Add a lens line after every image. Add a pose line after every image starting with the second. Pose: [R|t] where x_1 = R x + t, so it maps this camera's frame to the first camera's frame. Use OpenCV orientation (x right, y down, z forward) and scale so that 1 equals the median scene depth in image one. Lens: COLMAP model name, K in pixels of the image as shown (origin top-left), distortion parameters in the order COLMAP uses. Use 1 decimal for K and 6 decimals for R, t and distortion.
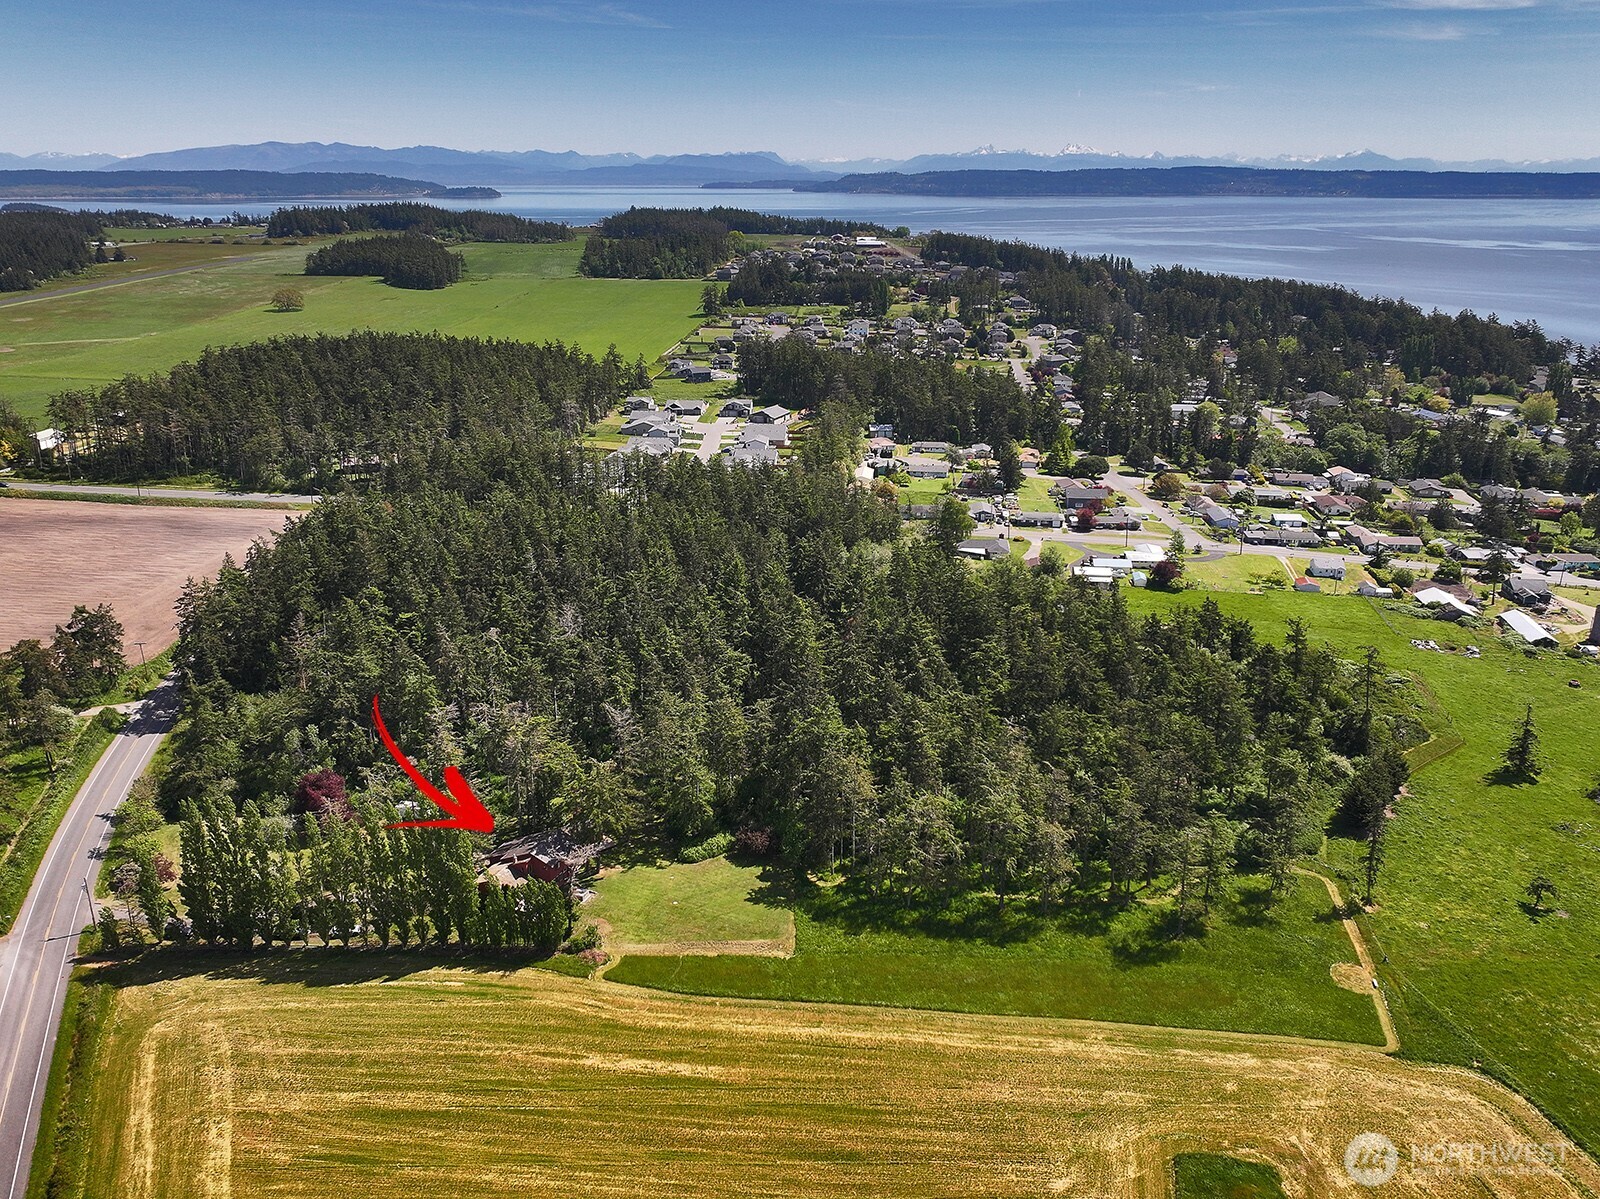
lens RADIAL K [[1433.1, 0, 800.0], [0, 1433.1, 599.5], [0, 0, 1]] dist [0.012191, -0.017484]
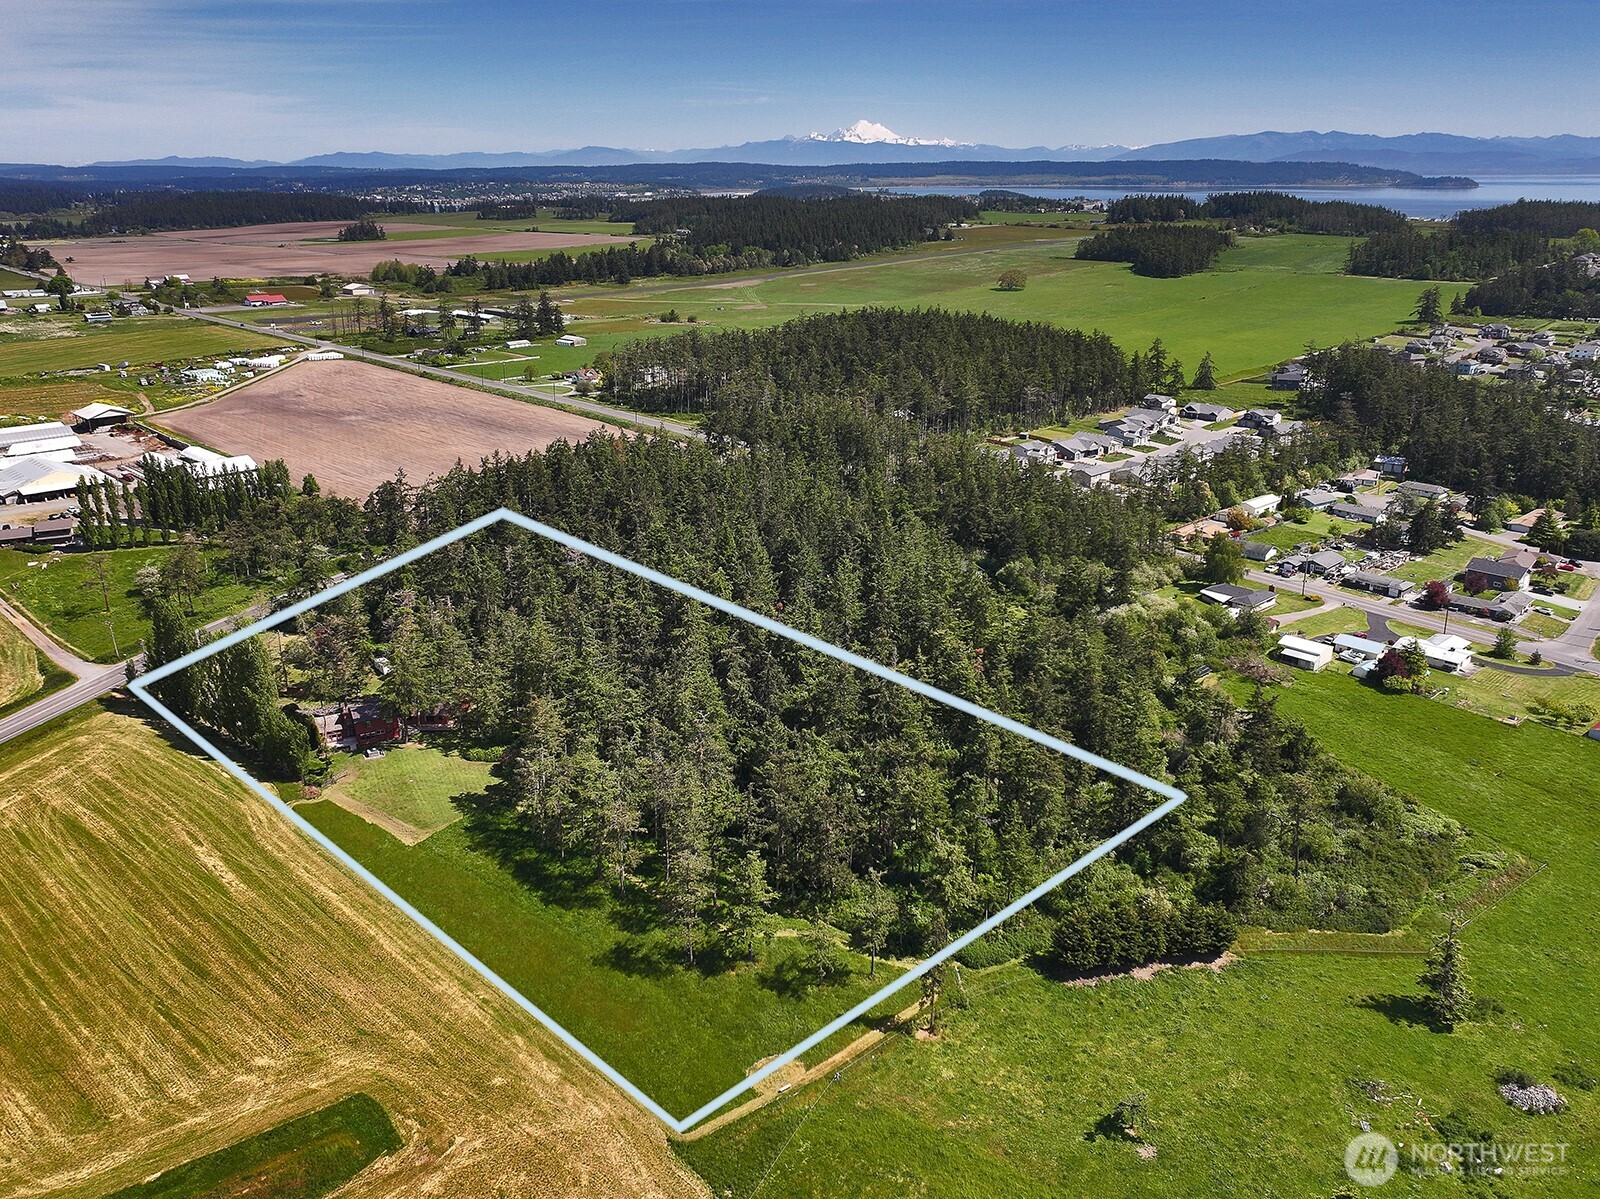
lens RADIAL K [[1433.1, 0, 800.0], [0, 1433.1, 599.5], [0, 0, 1]] dist [0.012191, -0.017484]
pose [[0.718347, 0.200154, -0.666270, 0.918693], [-0.195597, 0.977193, 0.082673, -0.096782], [0.667622, 0.070933, 0.741113, 0.332206]]
